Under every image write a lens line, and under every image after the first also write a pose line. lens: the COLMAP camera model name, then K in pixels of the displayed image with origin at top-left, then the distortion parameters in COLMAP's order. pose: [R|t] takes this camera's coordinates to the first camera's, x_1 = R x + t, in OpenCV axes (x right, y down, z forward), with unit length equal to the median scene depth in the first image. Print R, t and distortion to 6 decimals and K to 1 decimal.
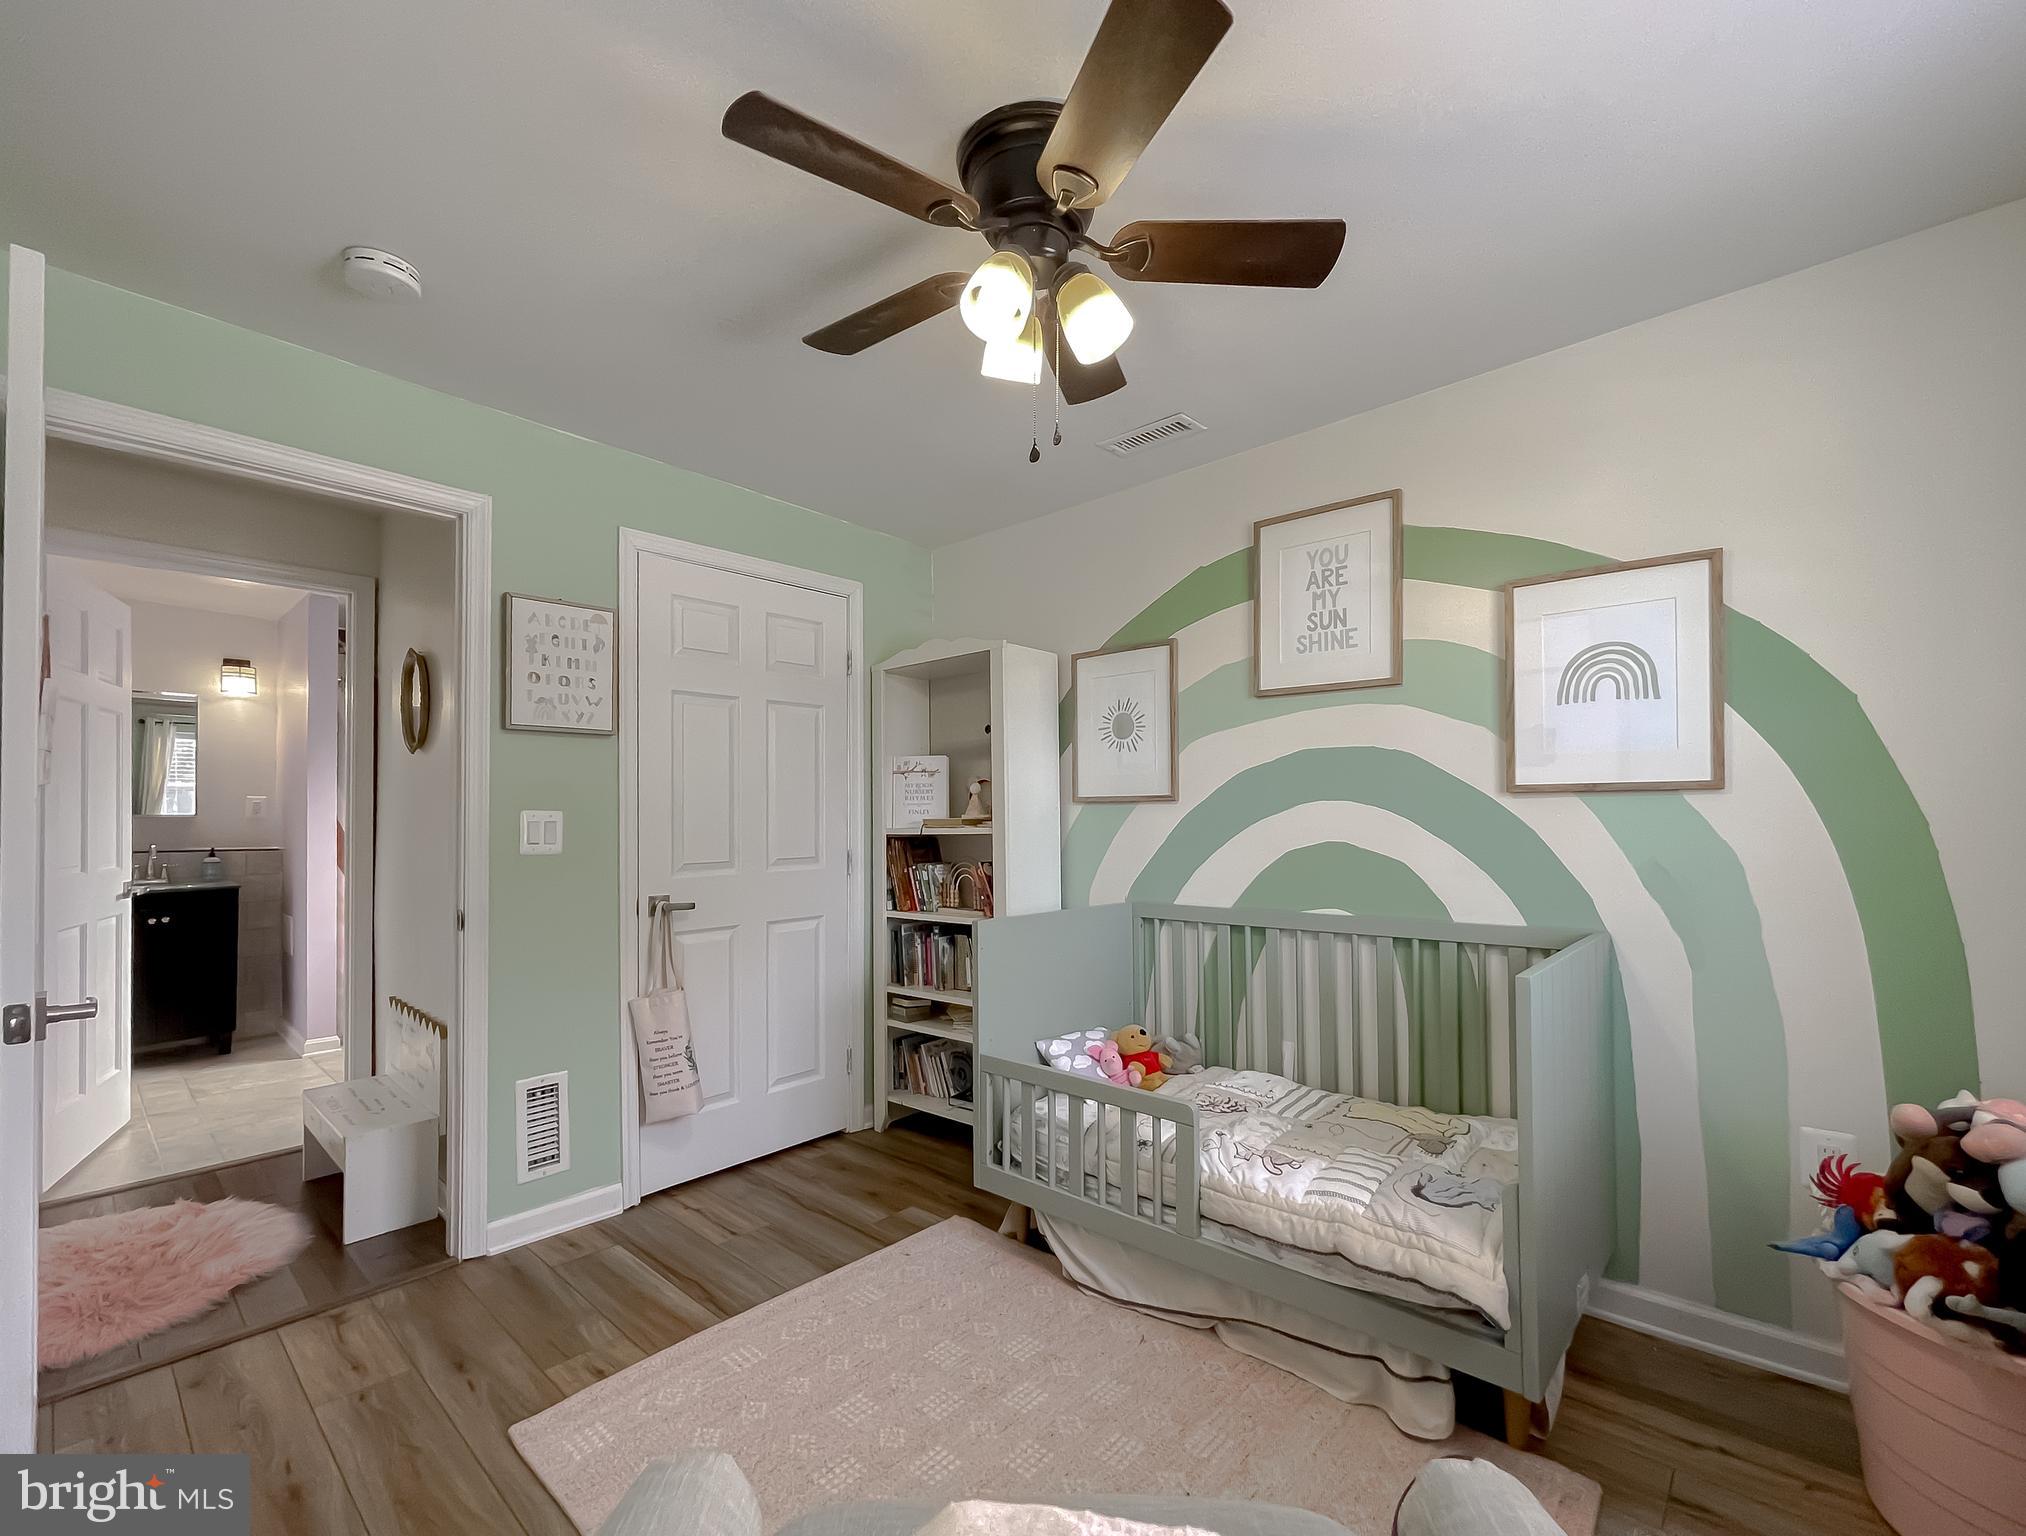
lens RADIAL K [[852.6, 0, 1017.7], [0, 852.6, 817.6], [0, 0, 1]] dist [-0.001019, -0.000020]
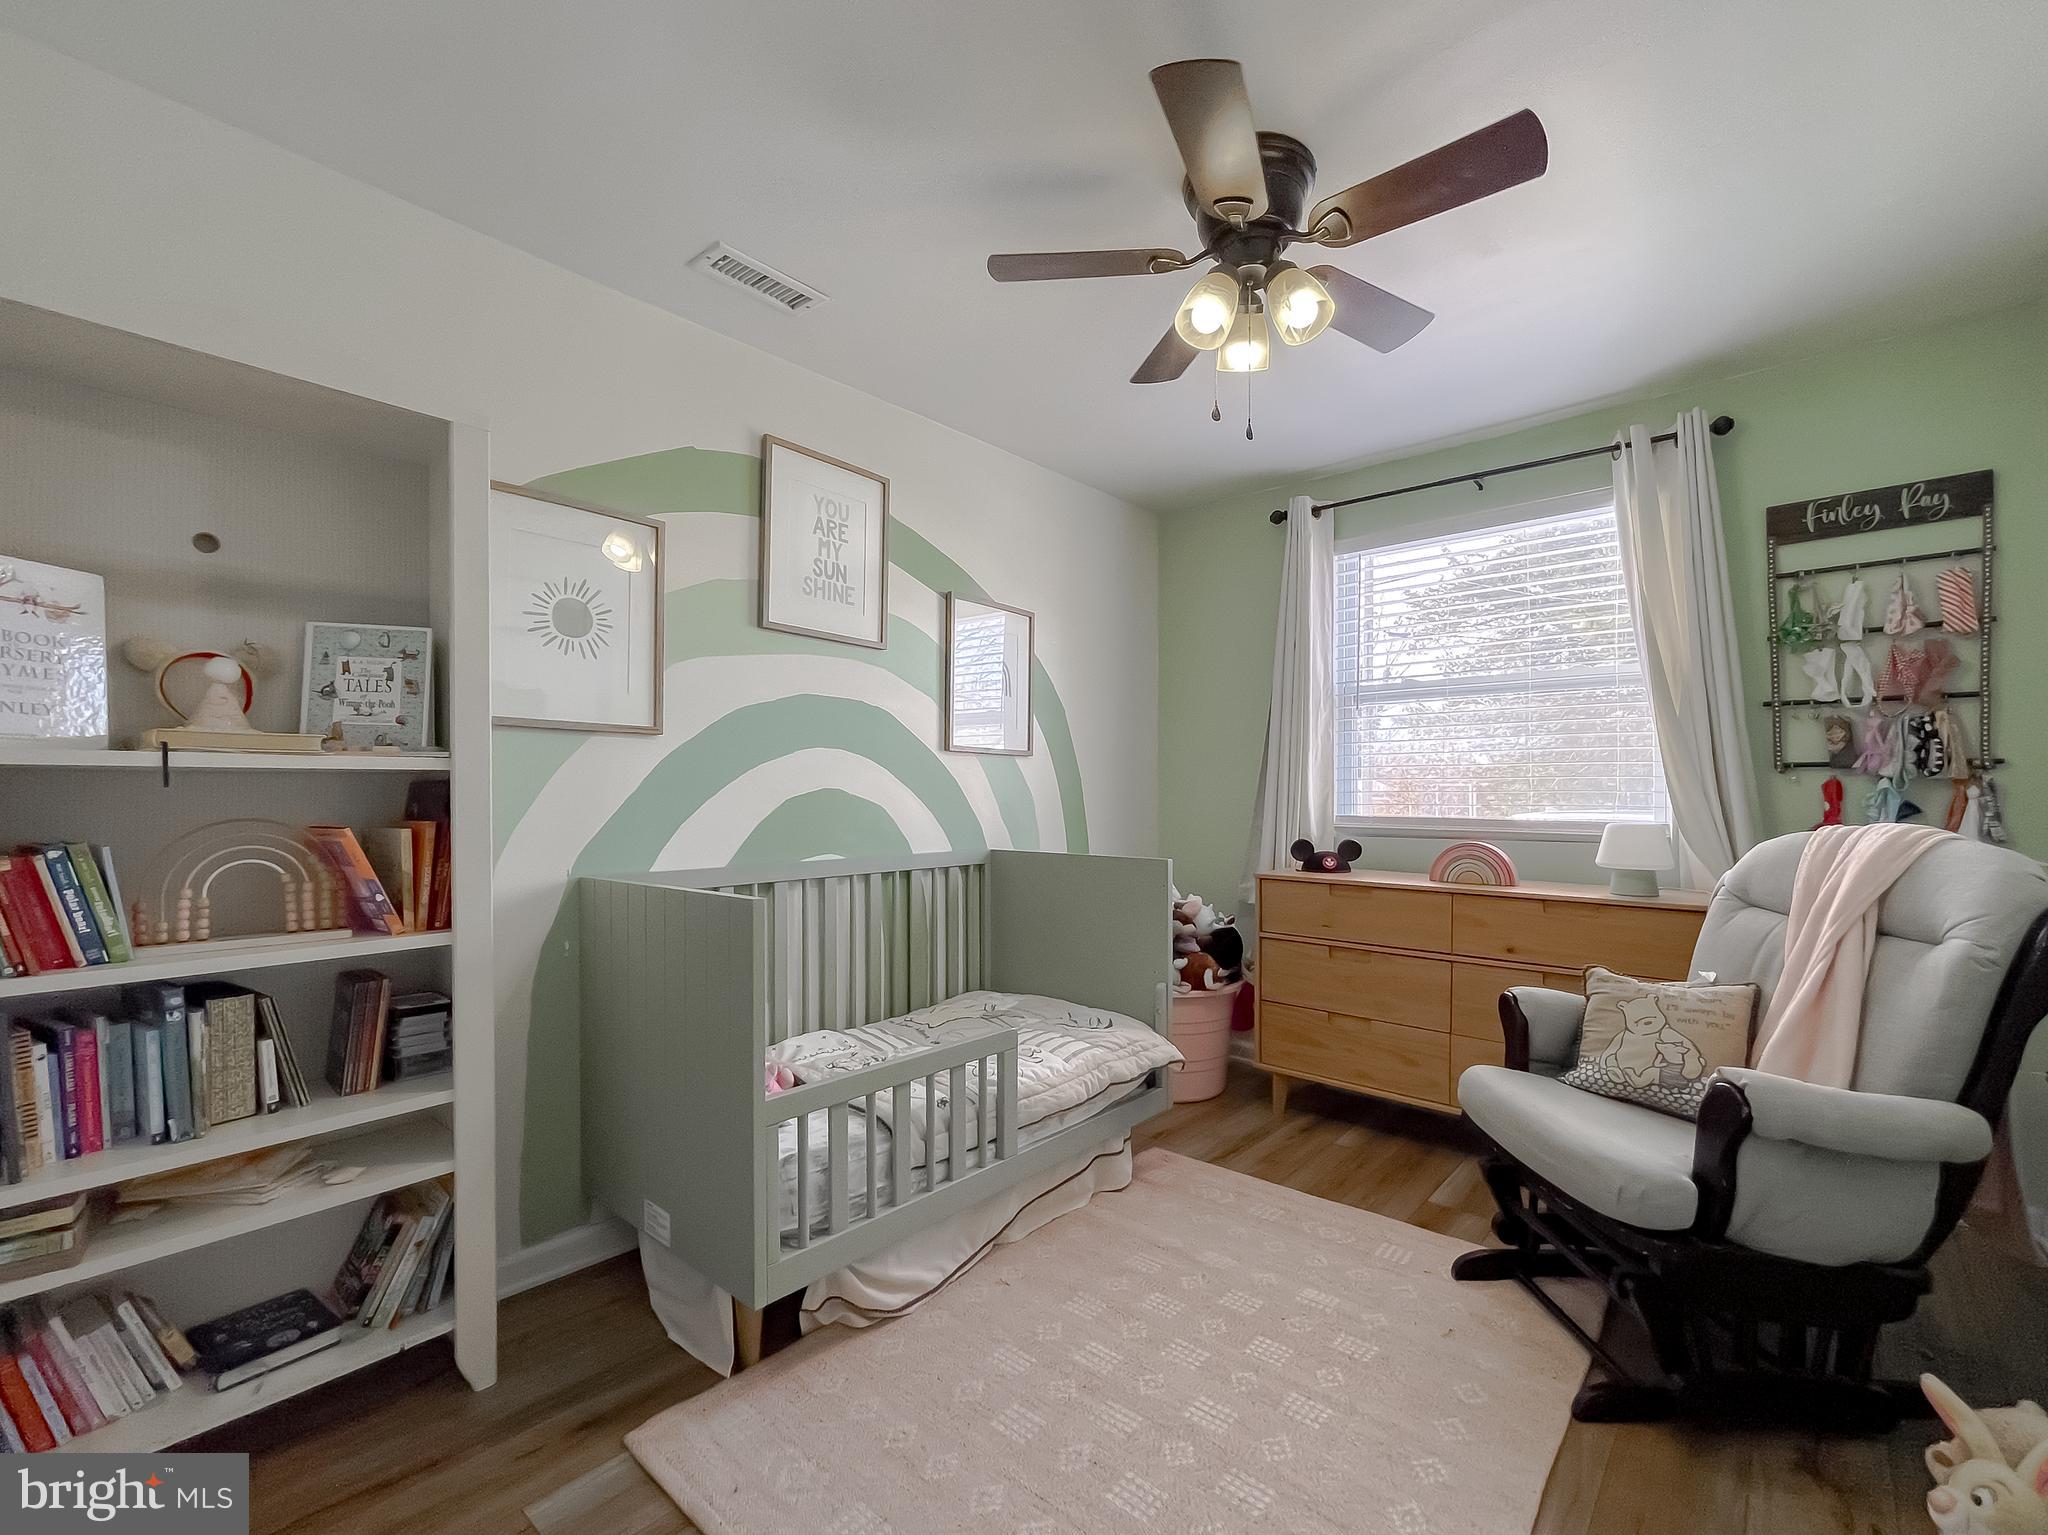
lens RADIAL K [[906.2, 0, 1021.0], [0, 906.2, 794.7], [0, 0, 1]] dist [-0.001663, 0.006853]
pose [[-0.006251, 0.015316, 0.999863, -0.716795], [-0.000545, 0.999882, -0.015320, 0.052668], [-0.999980, -0.000640, -0.006242, 0.780177]]
